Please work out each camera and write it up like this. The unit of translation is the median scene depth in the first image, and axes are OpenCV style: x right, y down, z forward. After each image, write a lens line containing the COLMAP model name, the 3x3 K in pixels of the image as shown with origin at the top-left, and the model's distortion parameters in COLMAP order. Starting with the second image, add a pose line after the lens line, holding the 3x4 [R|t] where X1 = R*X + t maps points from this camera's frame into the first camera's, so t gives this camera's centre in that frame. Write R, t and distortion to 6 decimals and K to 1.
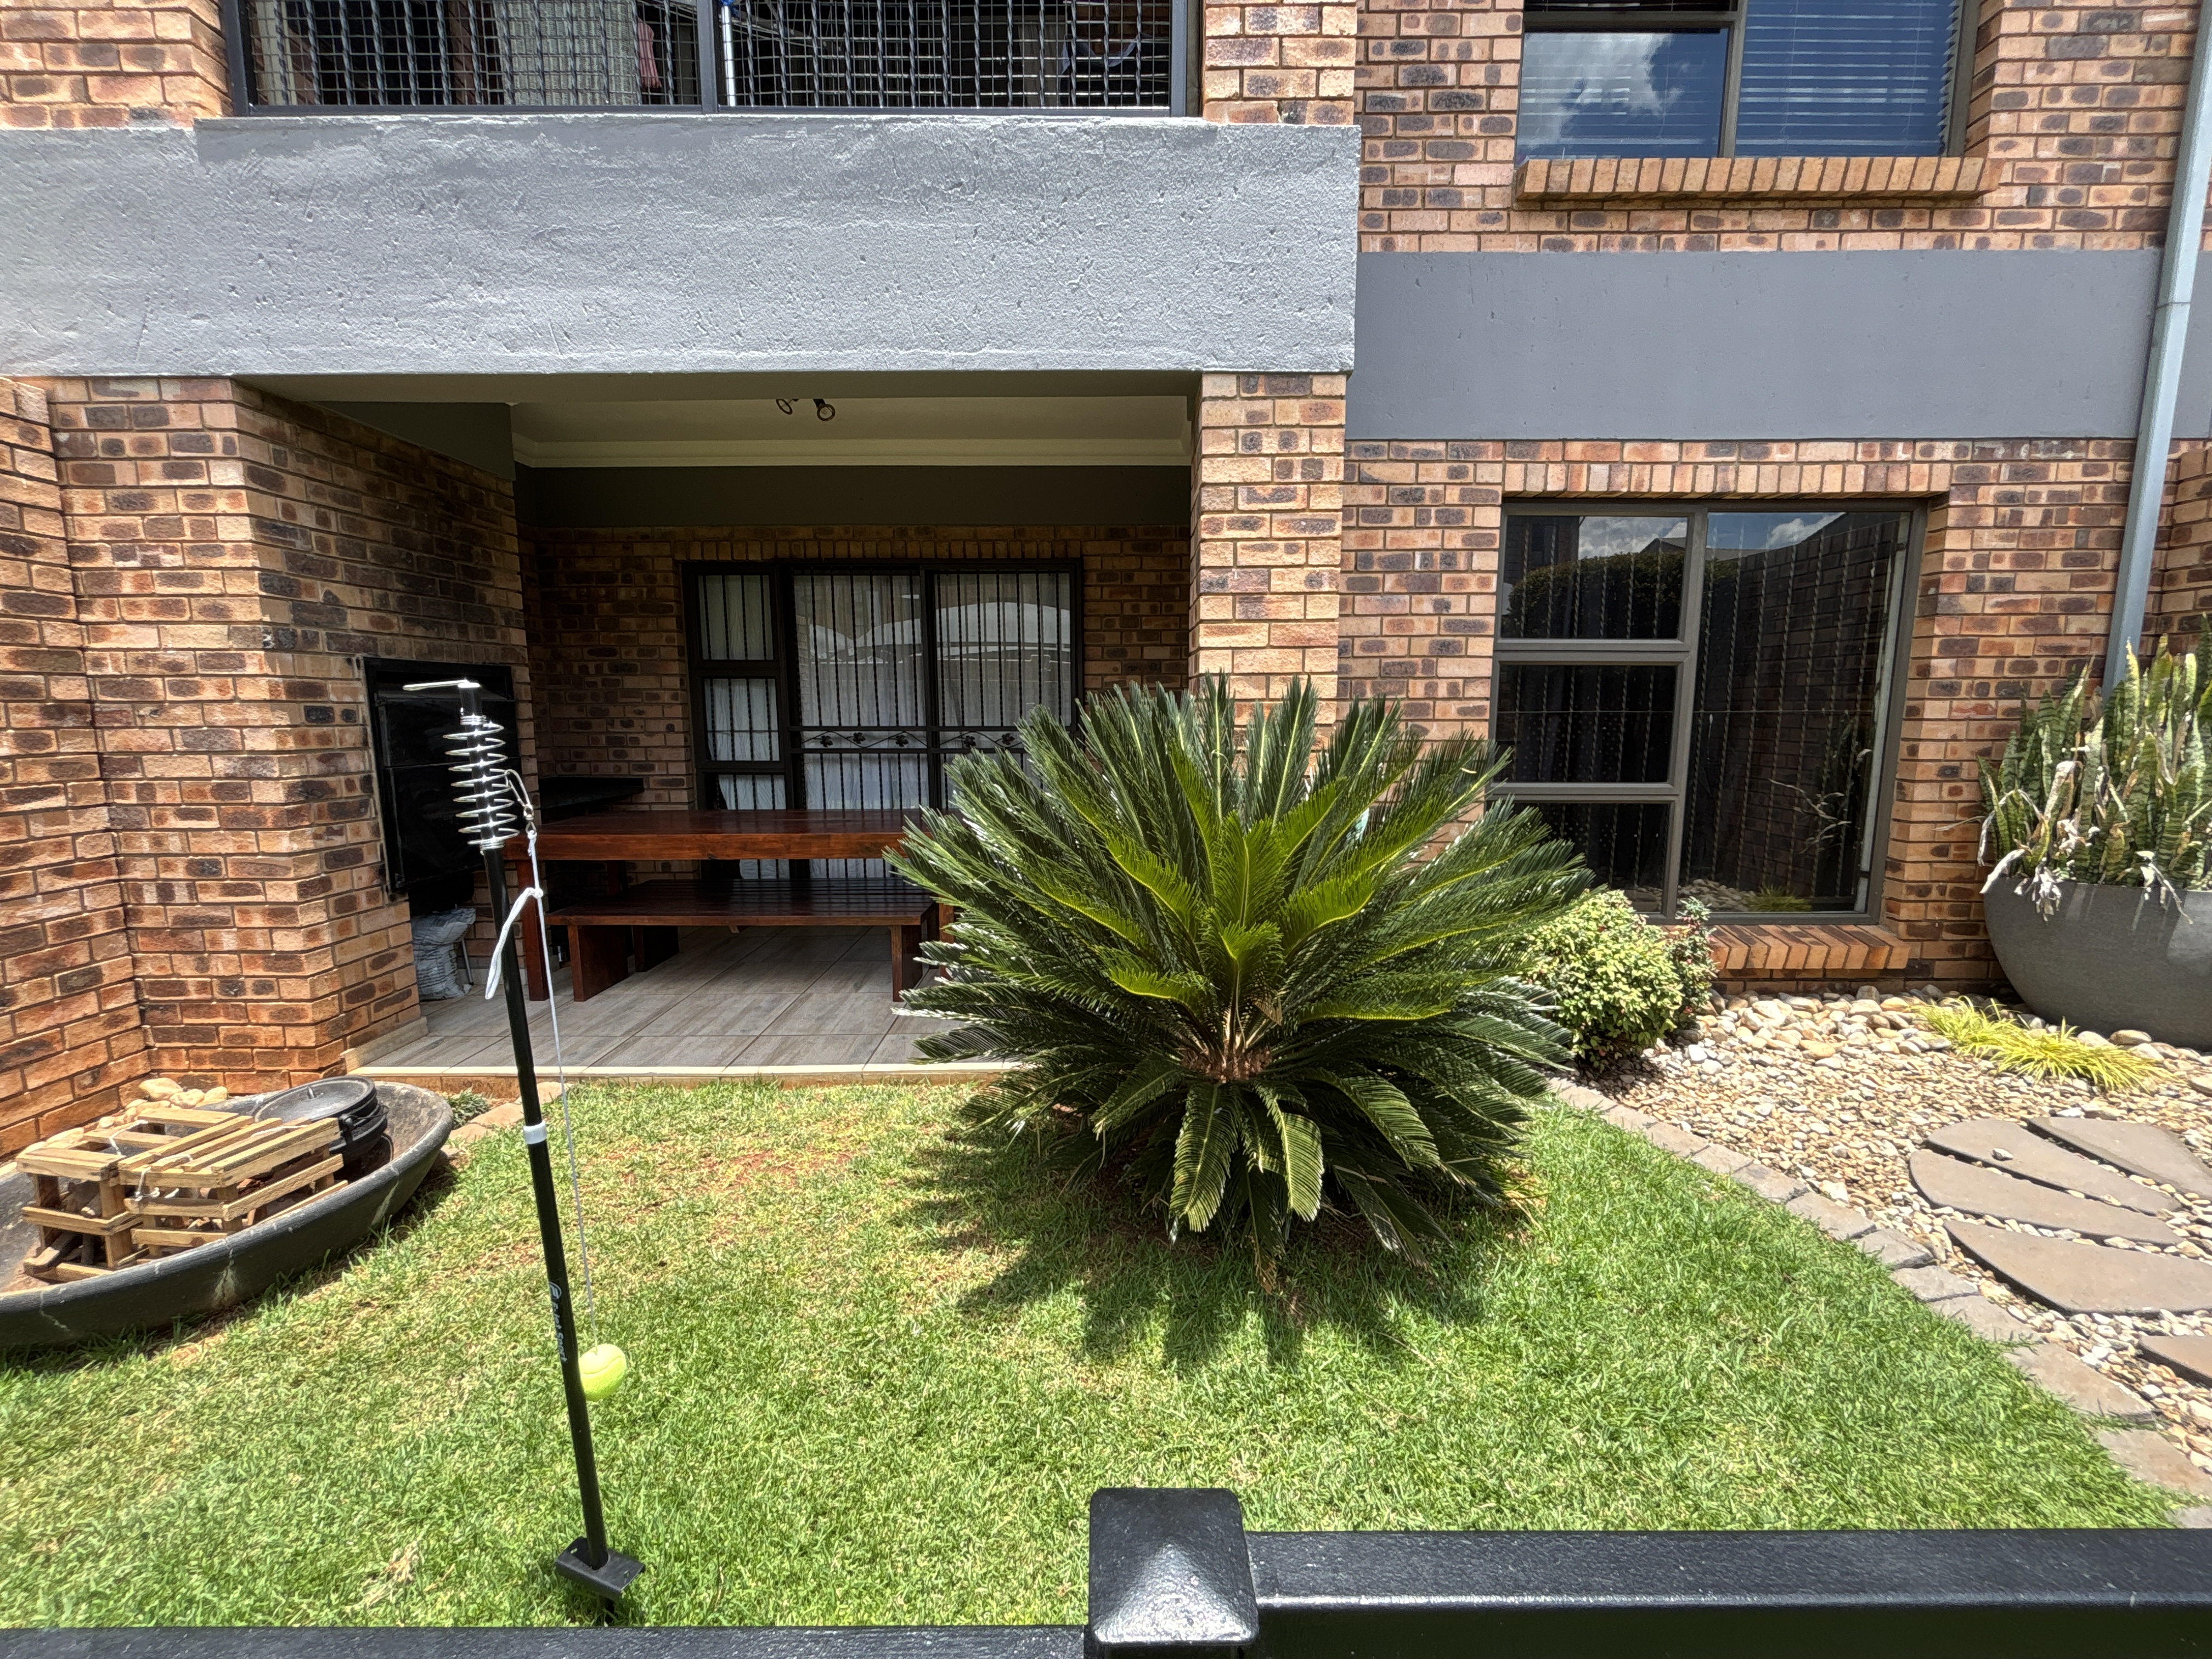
lens RADIAL K [[899.6, 0, 1113.2], [0, 899.6, 828.6], [0, 0, 1]] dist [-0.005730, 0.001561]
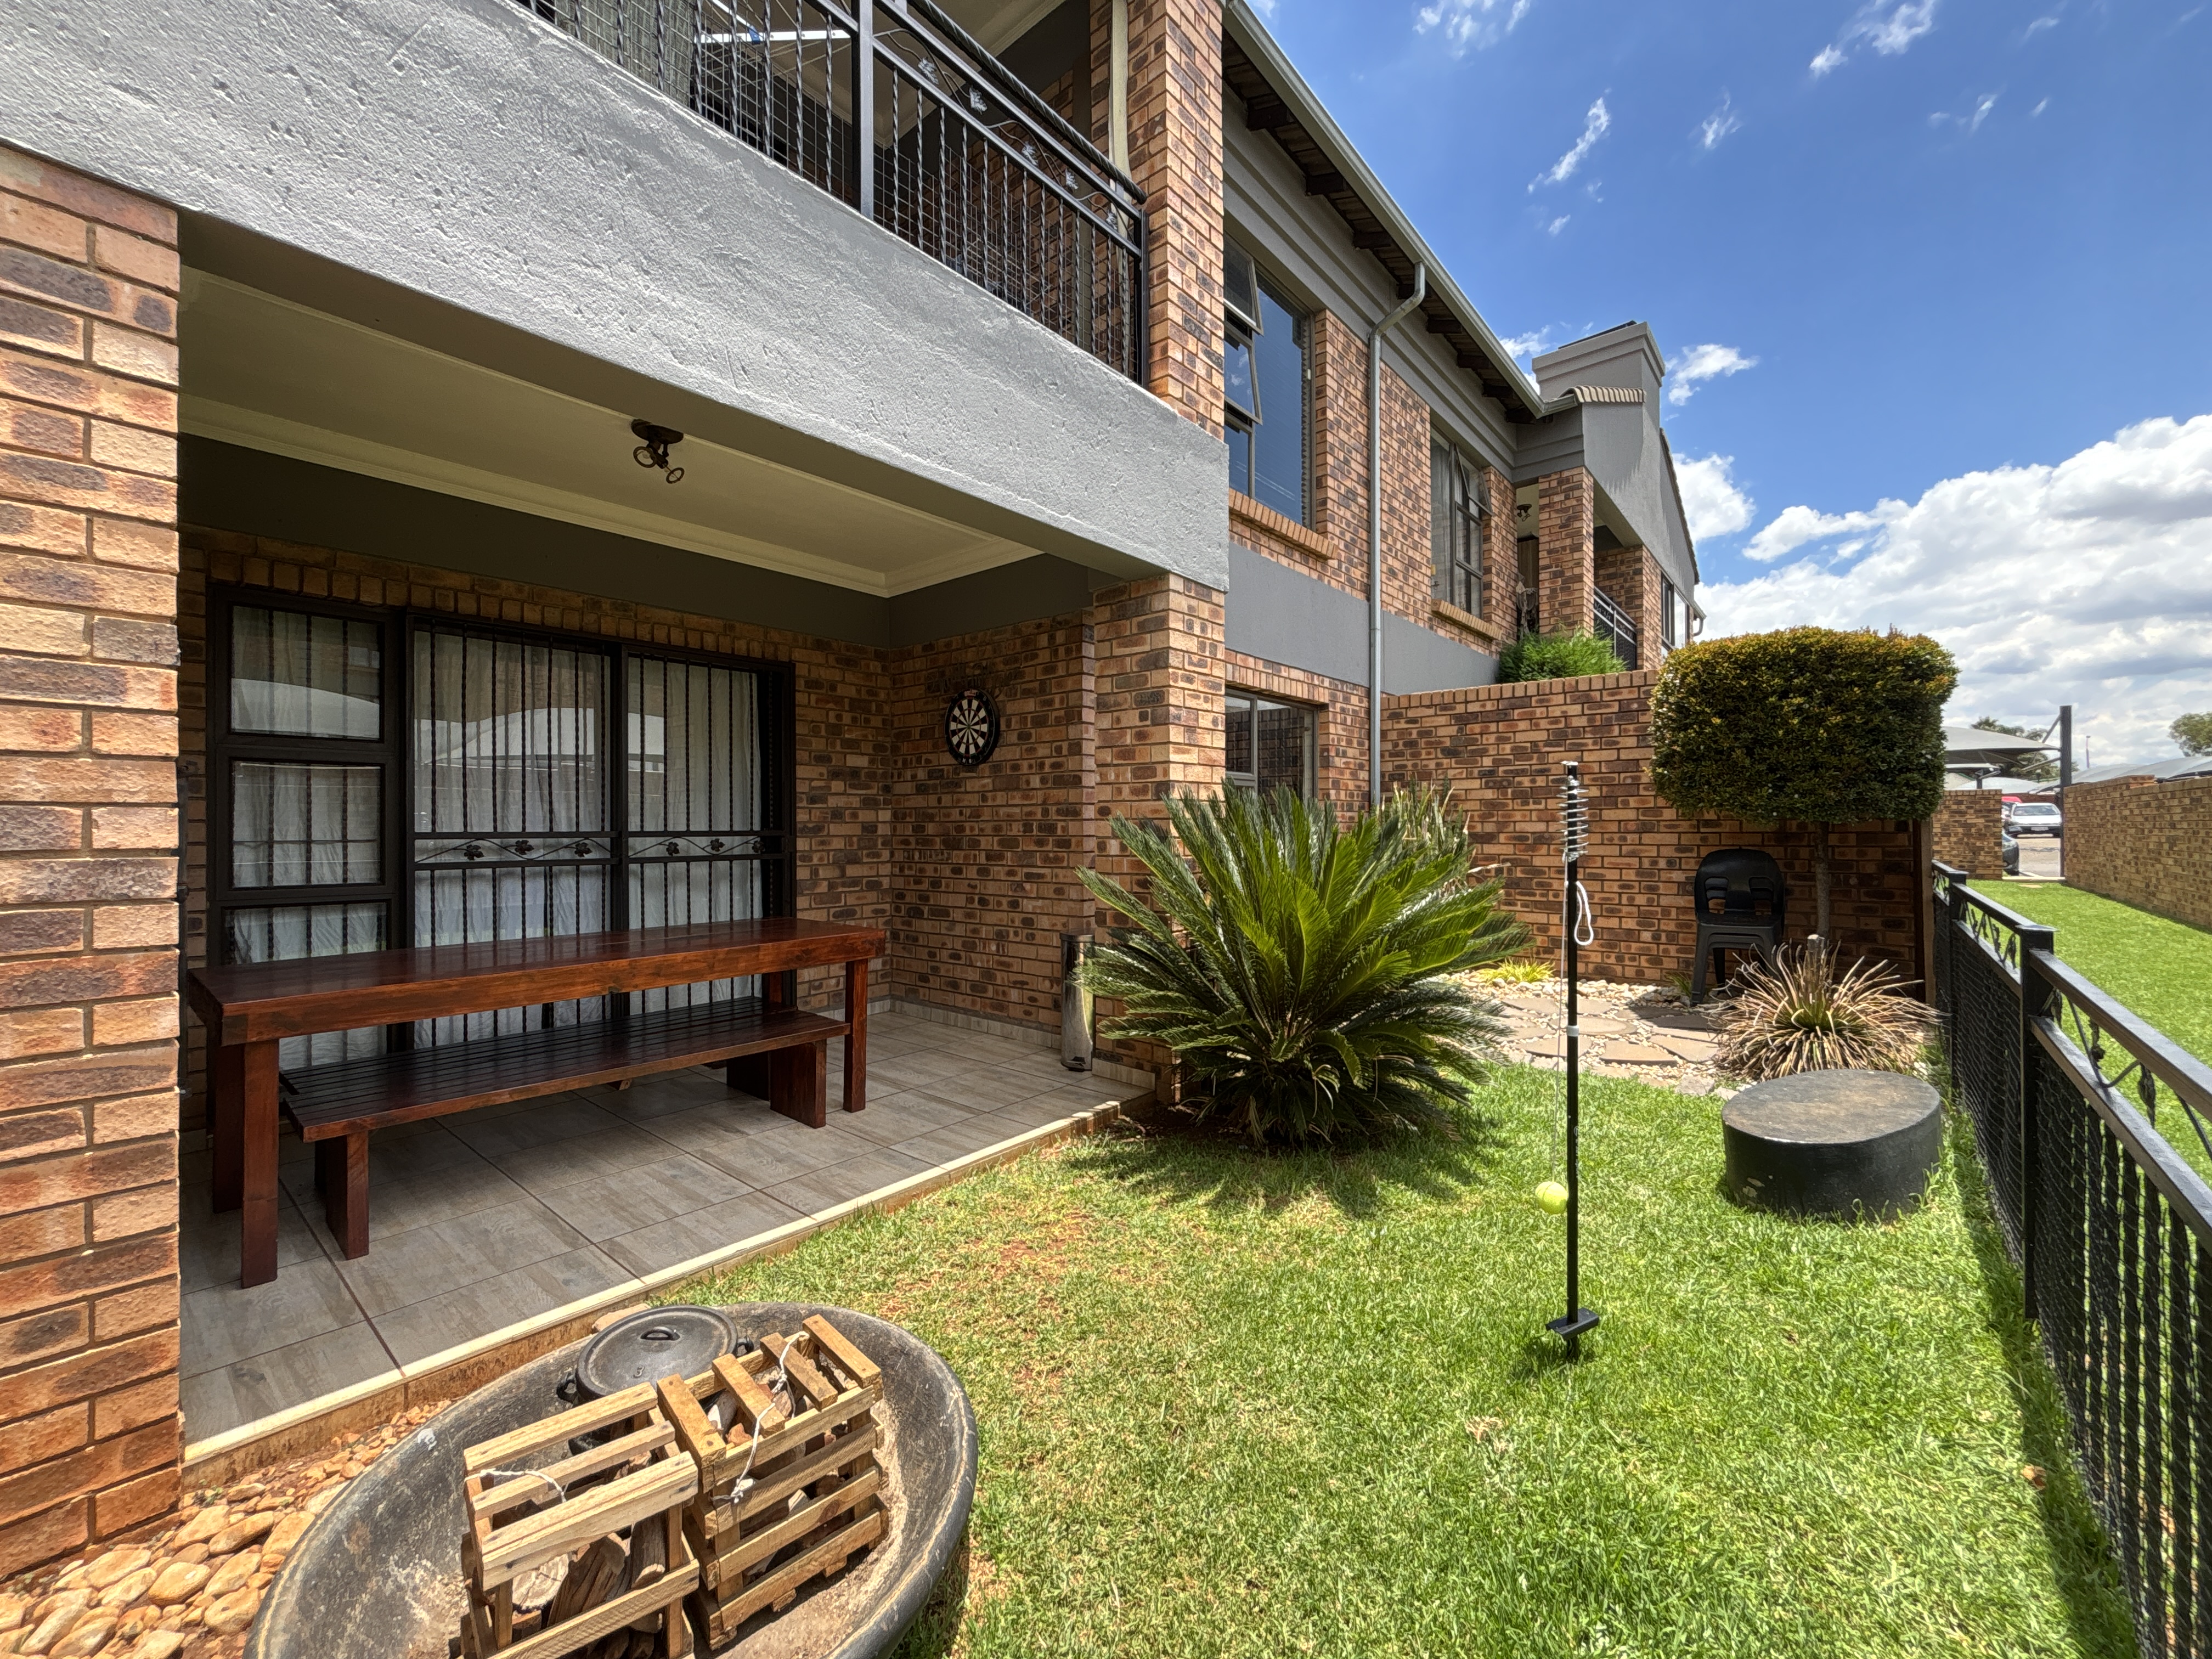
lens RADIAL K [[899.6, 0, 1117.2], [0, 899.6, 829.9], [0, 0, 1]] dist [-0.005730, 0.001561]
pose [[0.640271, 0.000621, 0.768149, -0.852698], [0.104718, 0.990593, -0.088085, 0.008919], [-0.760978, 0.136837, 0.634183, 0.182523]]
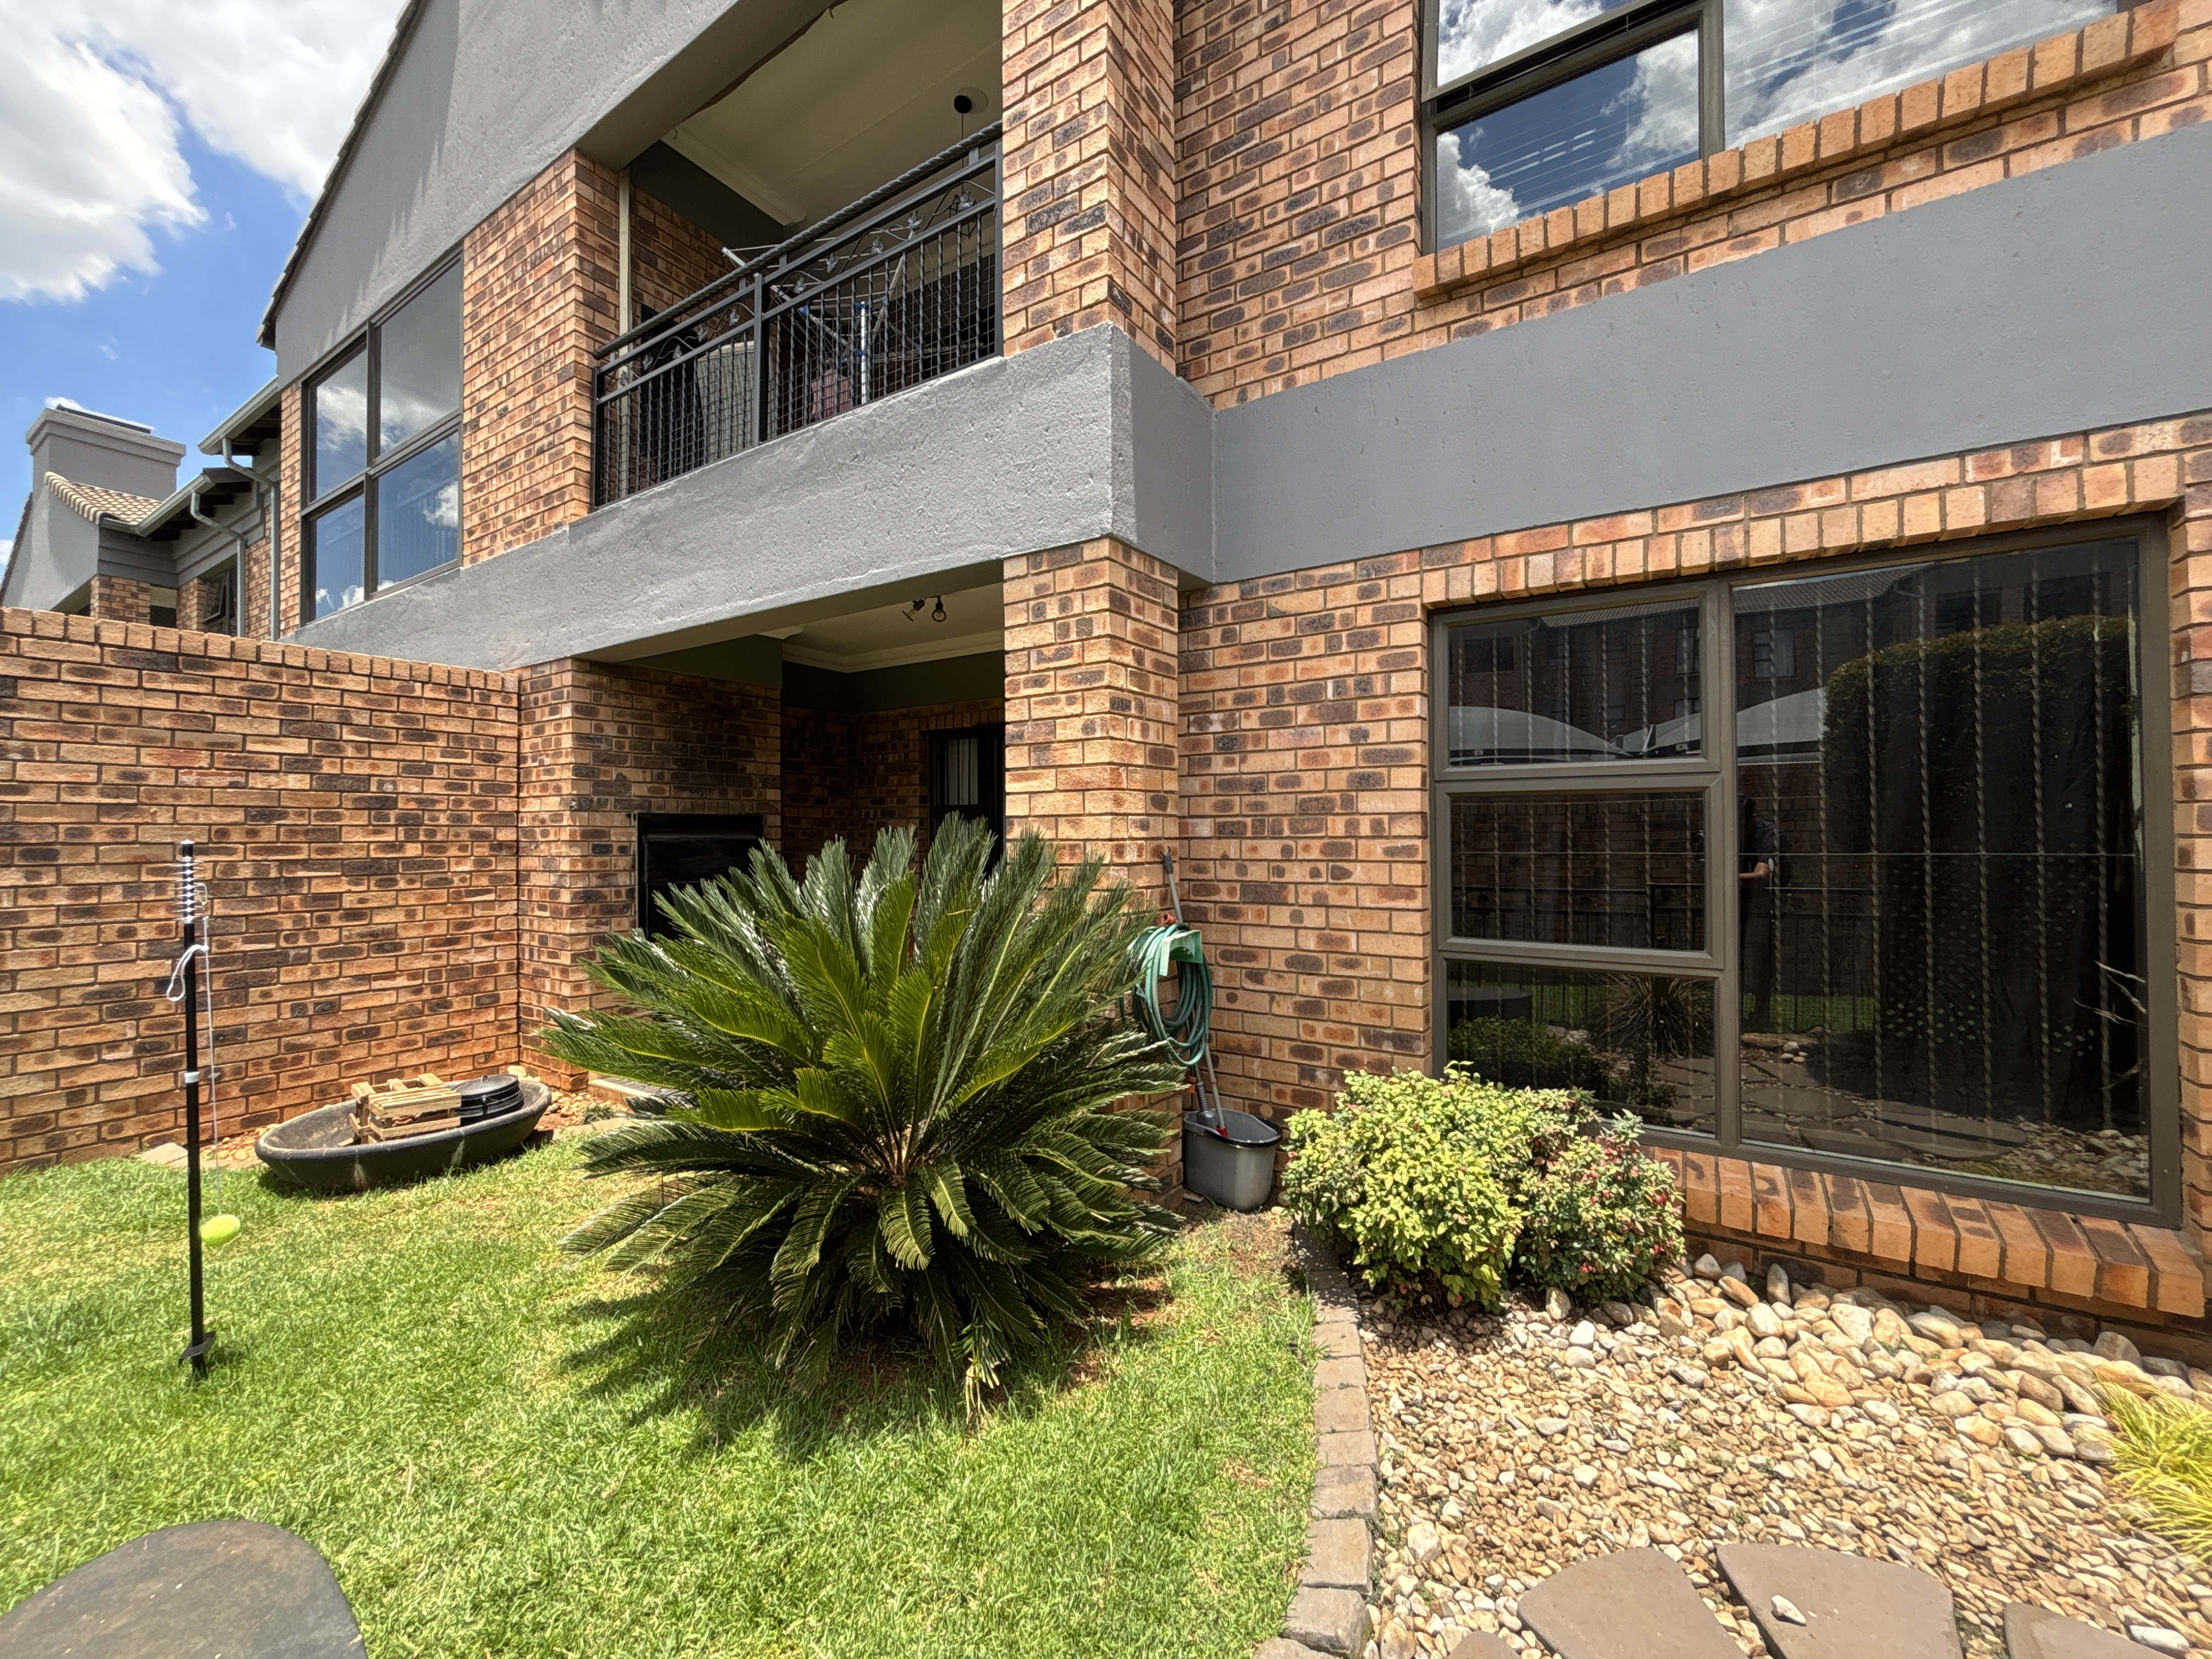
lens RADIAL K [[899.6, 0, 1107.2], [0, 899.6, 826.6], [0, 0, 1]] dist [-0.005730, 0.001561]
pose [[0.834627, -0.007915, -0.550759, 0.689083], [-0.071955, 0.989762, -0.123264, -0.030697], [0.546095, 0.142510, 0.825512, 0.143611]]
